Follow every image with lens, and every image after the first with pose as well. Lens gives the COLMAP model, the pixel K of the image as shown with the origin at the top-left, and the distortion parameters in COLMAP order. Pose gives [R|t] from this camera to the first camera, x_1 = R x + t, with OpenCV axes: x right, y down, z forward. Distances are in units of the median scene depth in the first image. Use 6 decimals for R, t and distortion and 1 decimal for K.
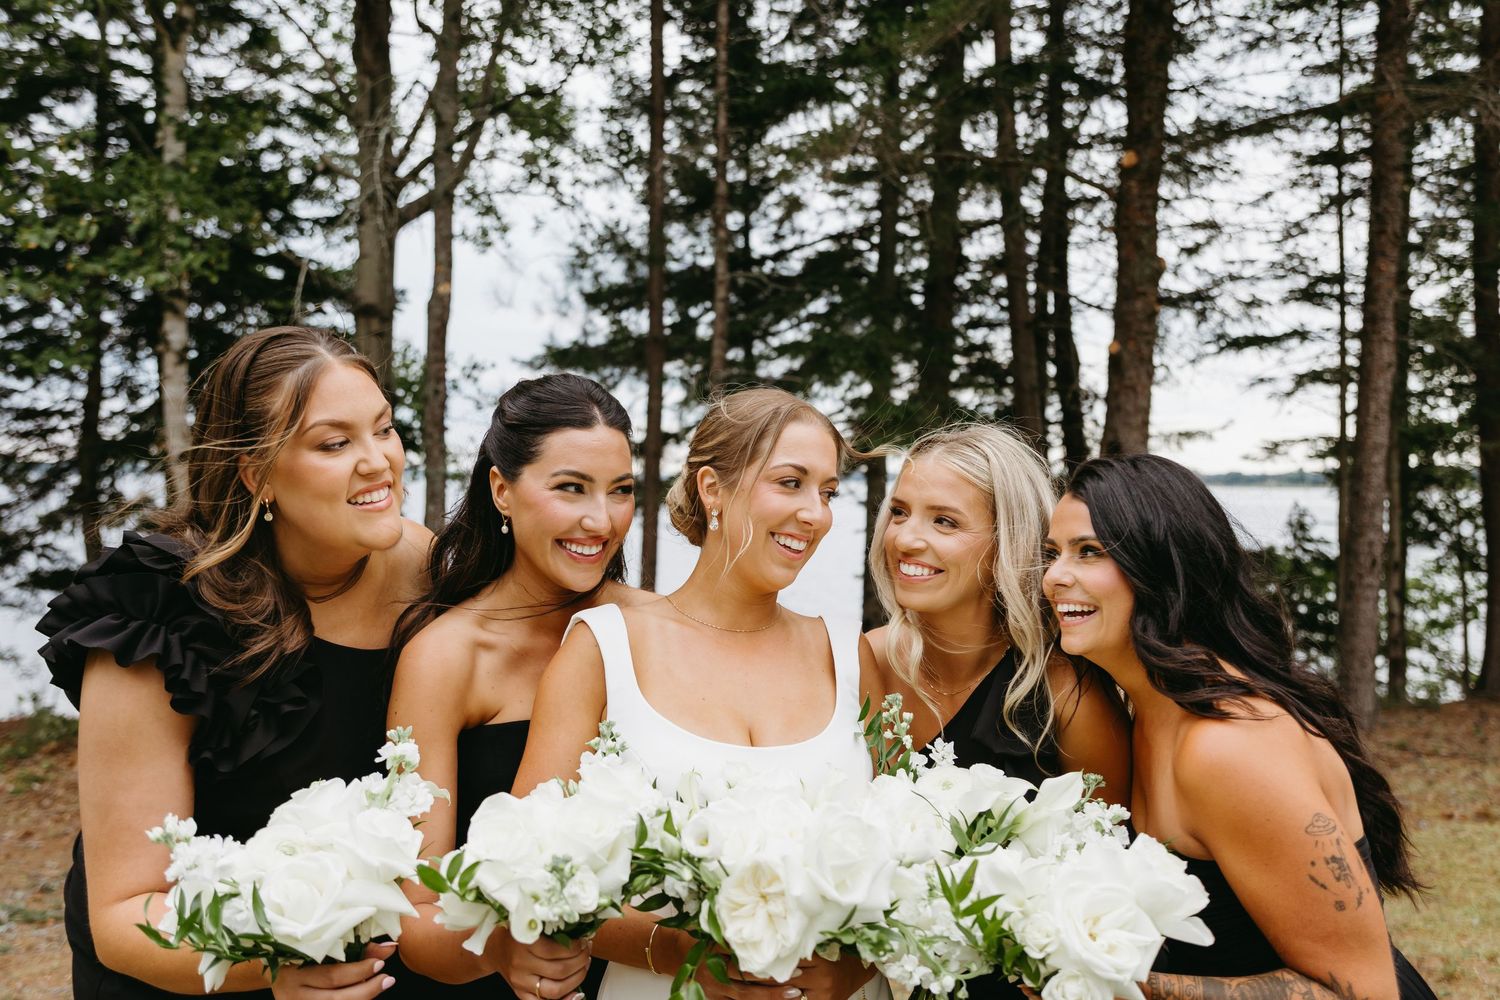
lens RADIAL K [[1347.2, 0, 751.1], [0, 1347.2, 501.4], [0, 0, 1]] dist [-0.008893, -0.003082]
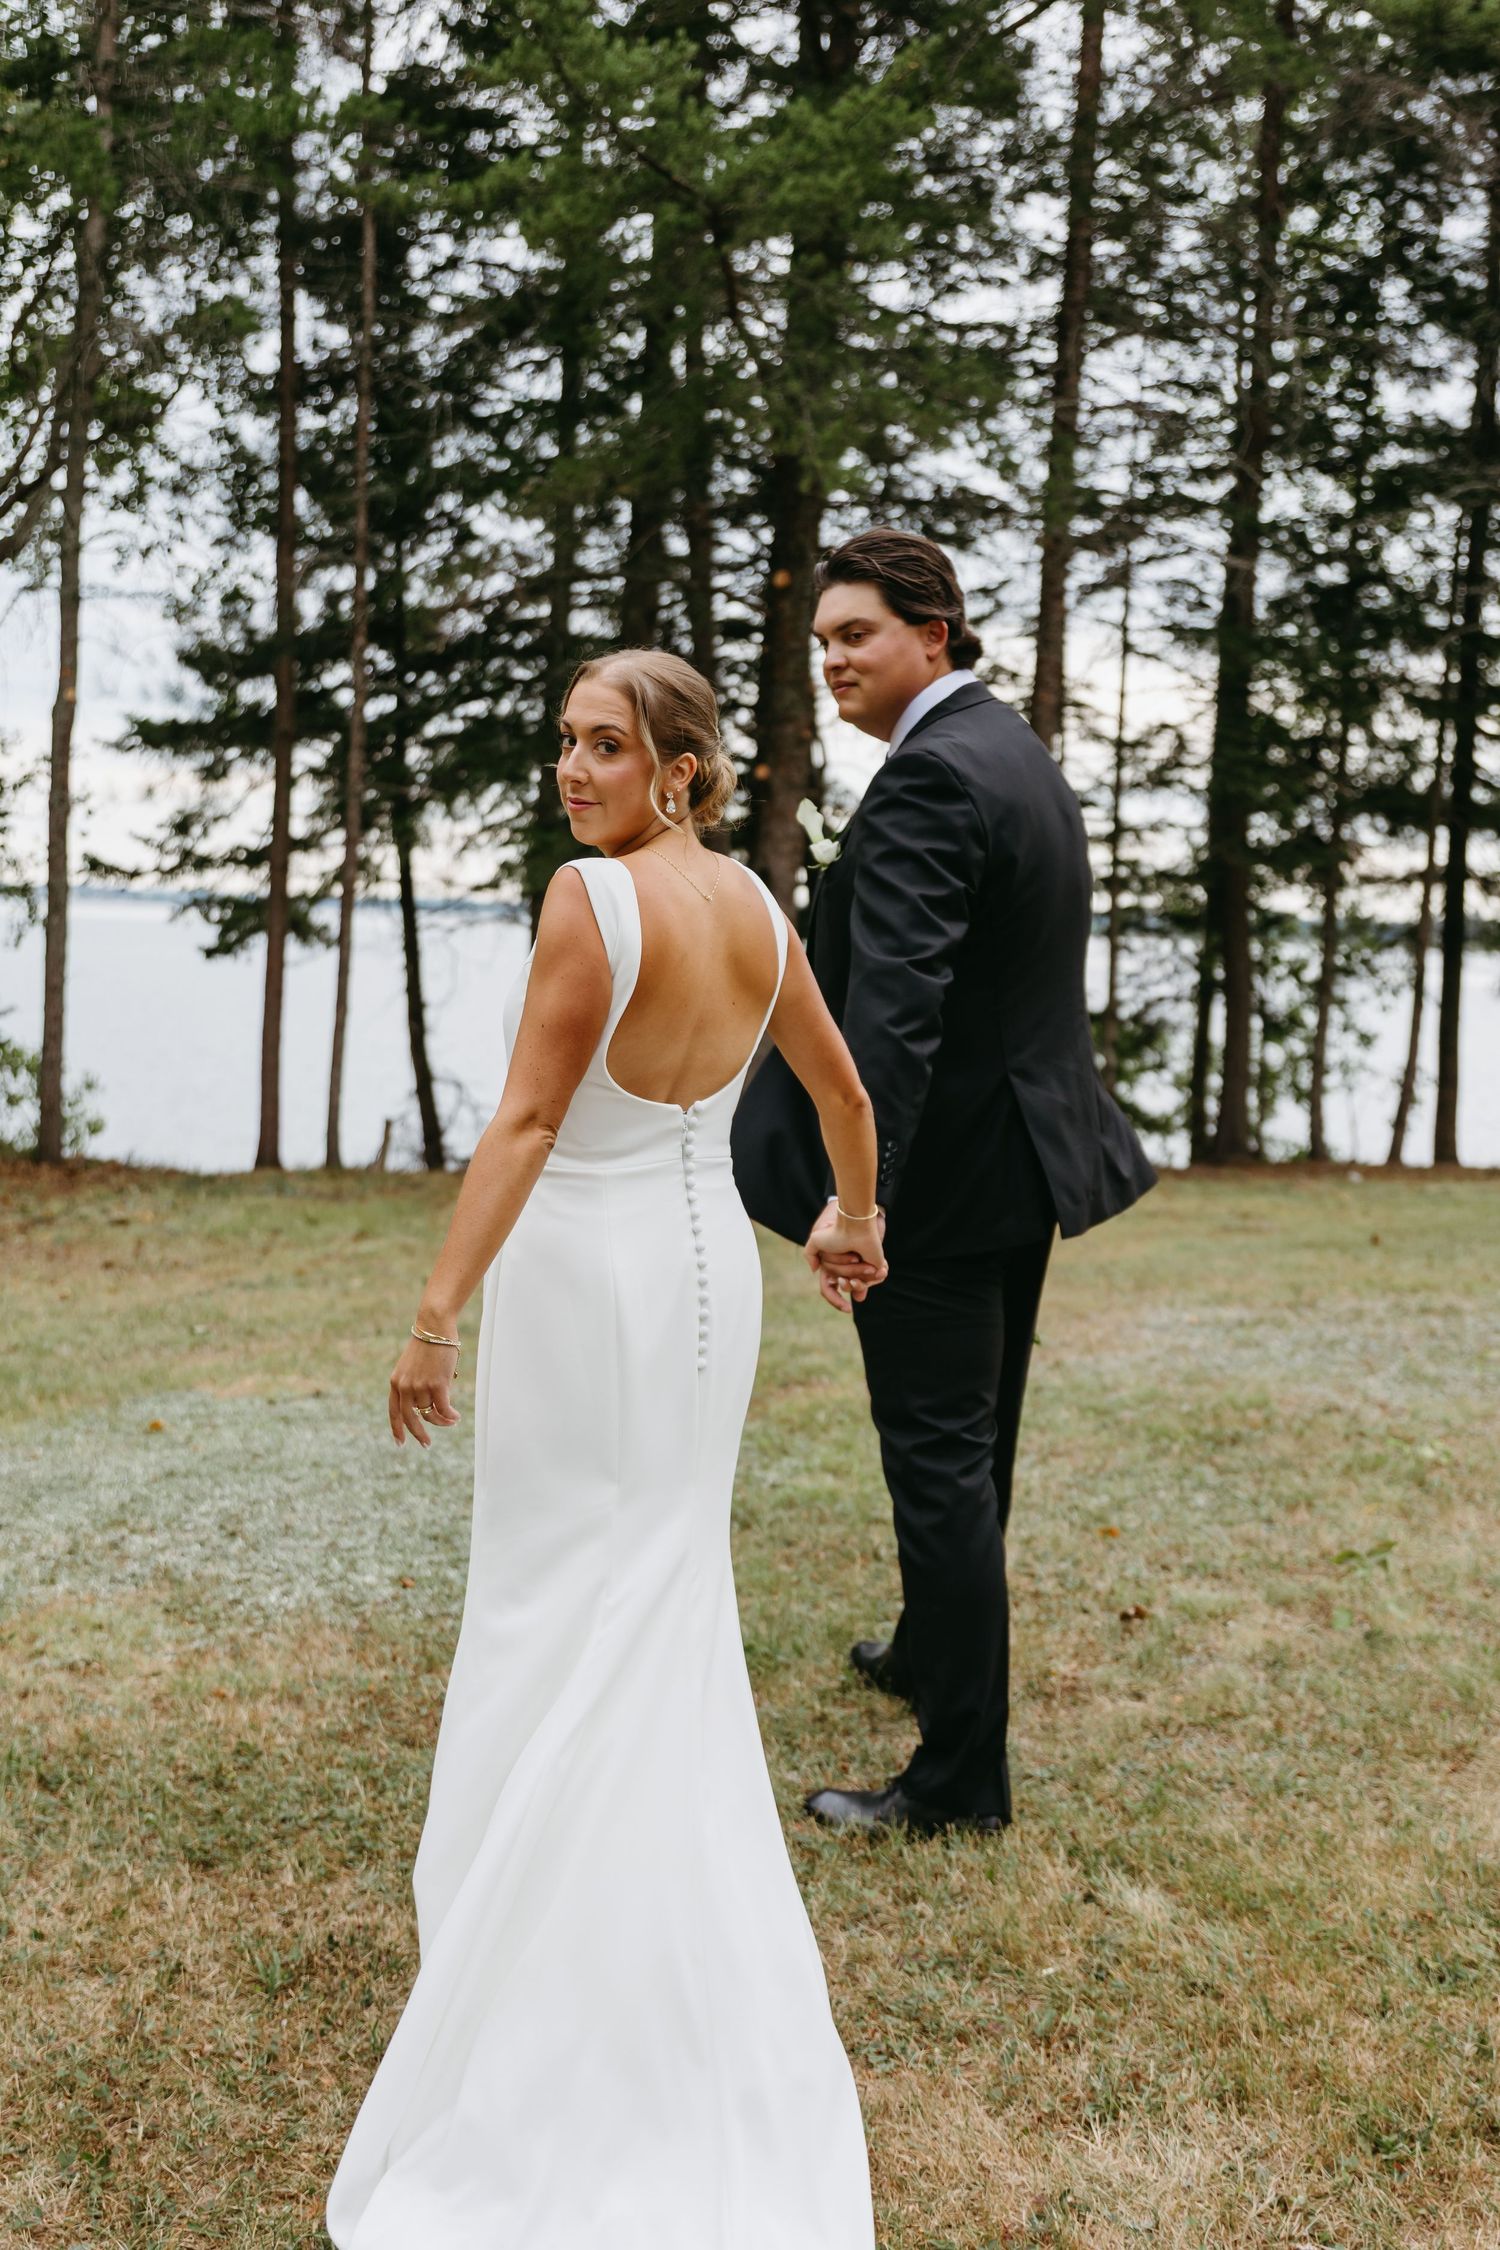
lens RADIAL K [[2460.8, 0, 751.0], [0, 2460.8, 1121.9], [0, 0, 1]] dist [0.073861, 0.000000]
pose [[0.991641, 0.005186, 0.128925, 0.019136], [-0.015355, 0.996835, 0.078002, 0.001303], [-0.128112, -0.079329, 0.988582, -0.553419]]
